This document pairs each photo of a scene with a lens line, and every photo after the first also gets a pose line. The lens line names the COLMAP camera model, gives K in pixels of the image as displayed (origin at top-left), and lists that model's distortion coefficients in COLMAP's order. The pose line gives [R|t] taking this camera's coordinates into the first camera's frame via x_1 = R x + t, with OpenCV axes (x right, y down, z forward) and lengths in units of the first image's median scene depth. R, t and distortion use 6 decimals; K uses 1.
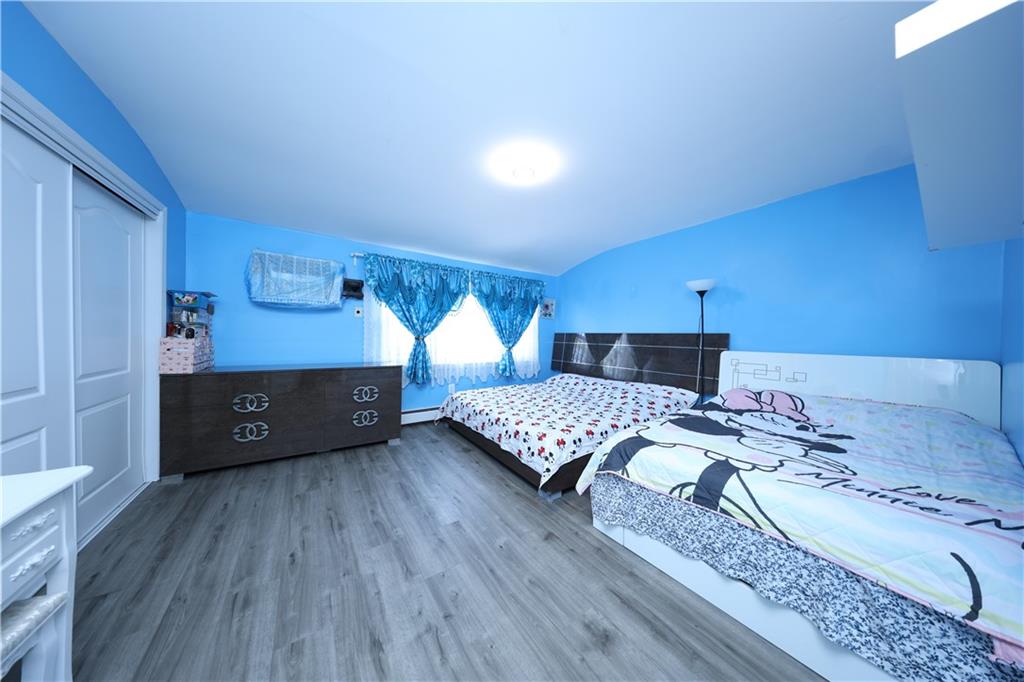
lens RADIAL K [[298.2, 0, 513.0], [0, 298.2, 336.2], [0, 0, 1]] dist [-0.000296, 0.000038]
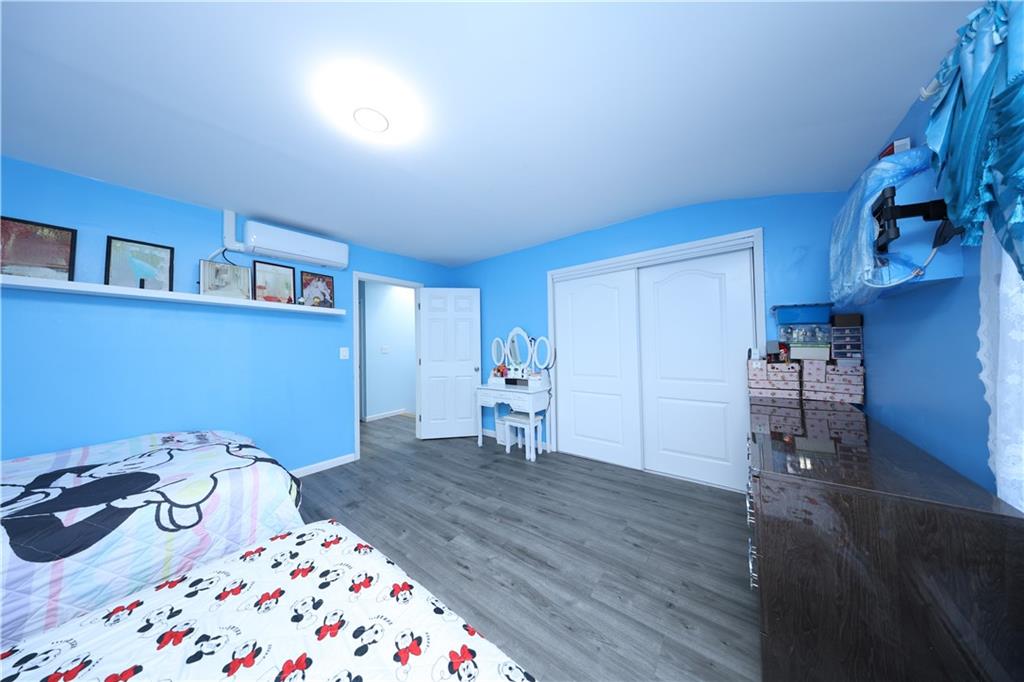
lens RADIAL K [[298.2, 0, 513.1], [0, 298.2, 343.0], [0, 0, 1]] dist [-0.000296, 0.000038]
pose [[-0.953222, -0.001810, -0.302266, -0.091834], [0.002139, 0.999917, -0.012734, -0.049132], [0.302264, -0.012785, -0.953139, 2.246050]]
